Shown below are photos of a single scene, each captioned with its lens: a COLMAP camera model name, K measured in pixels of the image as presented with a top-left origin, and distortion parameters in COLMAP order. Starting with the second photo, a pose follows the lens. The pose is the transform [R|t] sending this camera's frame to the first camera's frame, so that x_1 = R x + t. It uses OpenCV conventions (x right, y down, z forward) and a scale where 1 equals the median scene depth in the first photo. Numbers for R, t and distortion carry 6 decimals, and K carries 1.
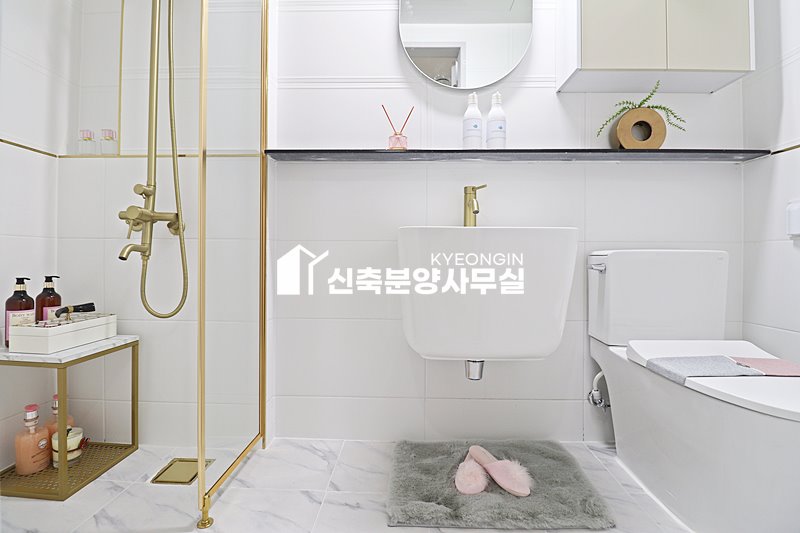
lens RADIAL K [[368.0, 0, 399.4], [0, 368.0, 259.0], [0, 0, 1]] dist [-0.002765, -0.012978]
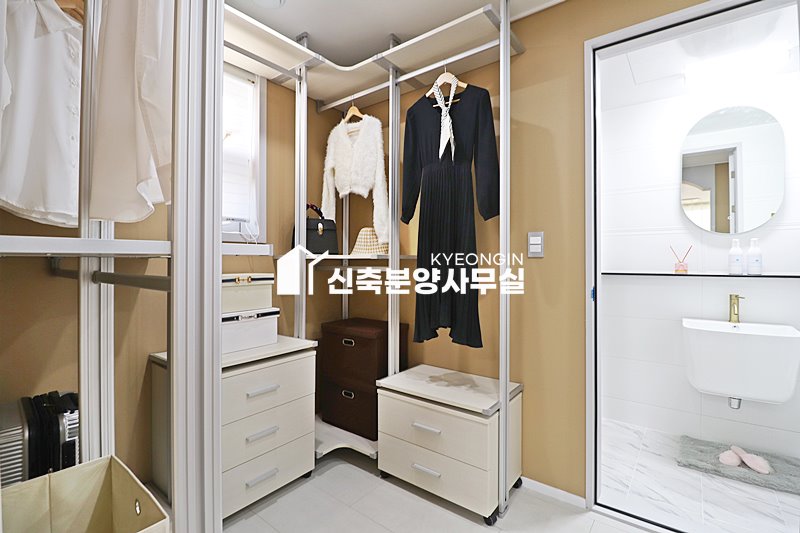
lens RADIAL K [[368.0, 0, 399.4], [0, 368.0, 259.0], [0, 0, 1]] dist [-0.002765, -0.012978]
pose [[0.802697, -0.011170, -0.596283, -0.046741], [0.007156, 0.999933, -0.009097, -0.381921], [0.596344, 0.003035, 0.802723, -1.343848]]
